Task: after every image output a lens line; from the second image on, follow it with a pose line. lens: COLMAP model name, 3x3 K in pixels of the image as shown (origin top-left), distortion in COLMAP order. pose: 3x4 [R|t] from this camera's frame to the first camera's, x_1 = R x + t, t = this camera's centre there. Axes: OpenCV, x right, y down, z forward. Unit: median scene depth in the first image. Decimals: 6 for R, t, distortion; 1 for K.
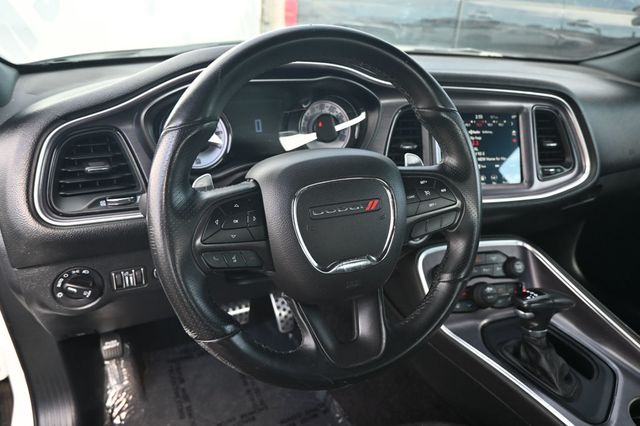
lens RADIAL K [[428.6, 0, 320.8], [0, 428.6, 212.7], [0, 0, 1]] dist [-0.015192, 0.004287]
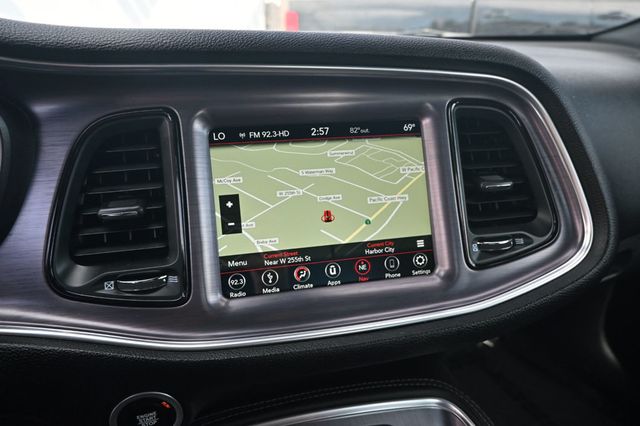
lens RADIAL K [[428.6, 0, 320.3], [0, 428.6, 214.0], [0, 0, 1]] dist [-0.015192, 0.004287]
pose [[0.996060, -0.029484, -0.083632, 0.414169], [0.026218, 0.998860, -0.039879, -0.123203], [0.084713, 0.037529, 0.995698, 0.573072]]
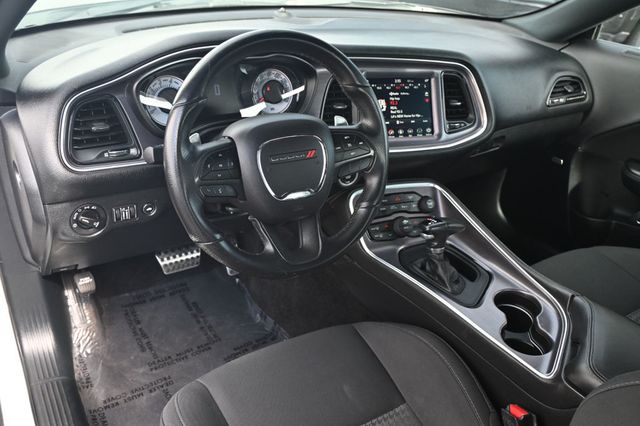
lens RADIAL K [[527.0, 0, 322.6], [0, 527.0, 206.8], [0, 0, 1]] dist [0.007426, 0.019895]
pose [[0.990566, -0.023752, 0.134963, -0.054135], [0.013500, 0.996988, 0.076373, 0.015540], [-0.136370, -0.073830, 0.987903, -0.491236]]
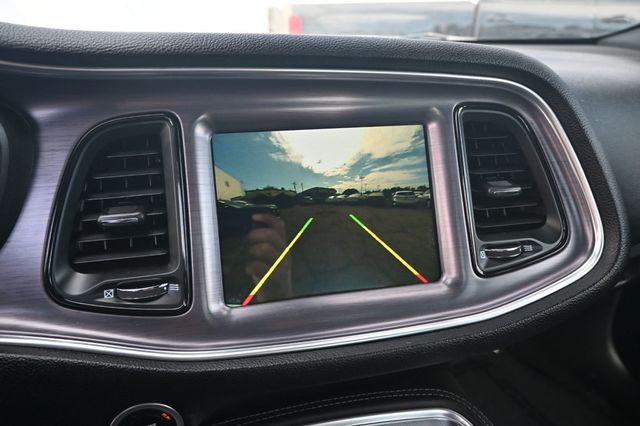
lens RADIAL K [[428.6, 0, 320.2], [0, 428.6, 213.2], [0, 0, 1]] dist [-0.015192, 0.004287]
pose [[0.995560, -0.030026, -0.089207, 0.411655], [0.025583, 0.998394, -0.050542, -0.126390], [0.090581, 0.048036, 0.994730, 0.582037]]
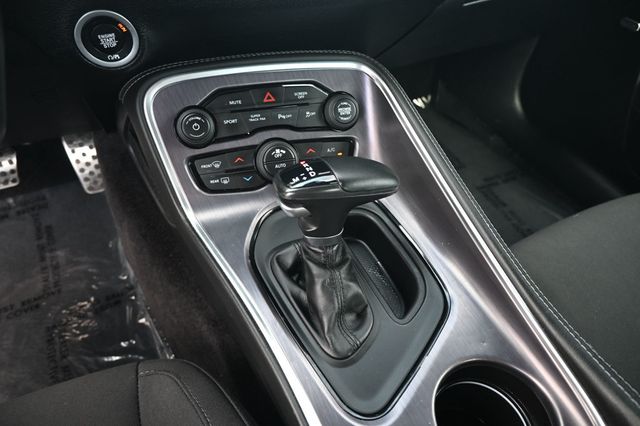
lens RADIAL K [[428.6, 0, 316.6], [0, 428.6, 216.6], [0, 0, 1]] dist [-0.015192, 0.004287]
pose [[0.999798, -0.002125, 0.020002, 0.434071], [-0.005917, 0.919340, 0.393419, 0.036424], [-0.019224, -0.393458, 0.919142, 0.453461]]
